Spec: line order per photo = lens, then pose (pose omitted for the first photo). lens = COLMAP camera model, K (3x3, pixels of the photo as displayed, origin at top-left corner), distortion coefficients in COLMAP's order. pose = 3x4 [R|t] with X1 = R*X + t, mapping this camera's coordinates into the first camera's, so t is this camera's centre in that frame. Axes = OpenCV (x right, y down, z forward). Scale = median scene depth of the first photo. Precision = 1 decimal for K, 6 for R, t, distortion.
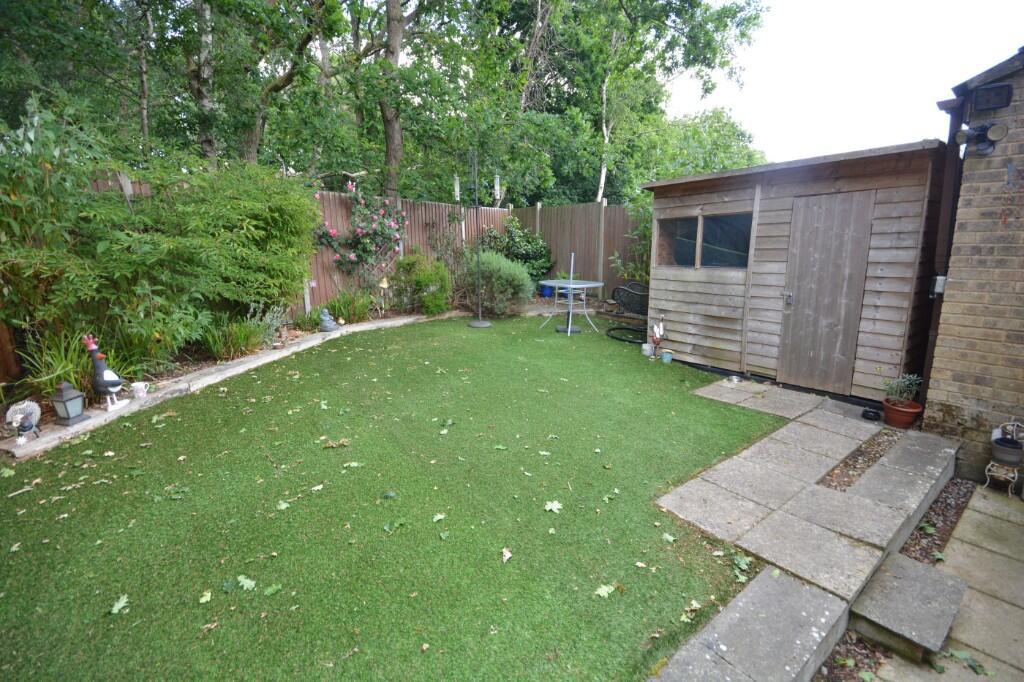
lens RADIAL K [[454.5, 0, 512.0], [0, 454.5, 341.0], [0, 0, 1]] dist [-0.002680, -0.000696]
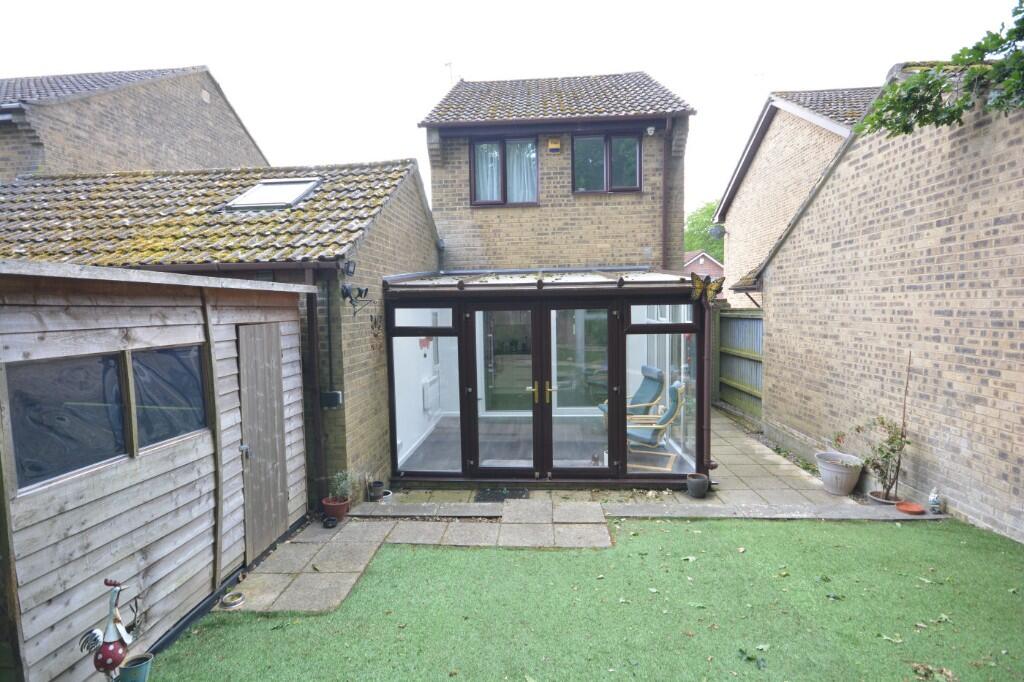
lens RADIAL K [[530.3, 0, 512.0], [0, 530.3, 341.0], [0, 0, 1]] dist [0.000155, 0.000005]
pose [[-0.746226, 0.004356, 0.665678, -0.337443], [0.179542, 0.964239, 0.194957, -0.385736], [-0.641023, 0.264999, -0.720323, 1.370588]]
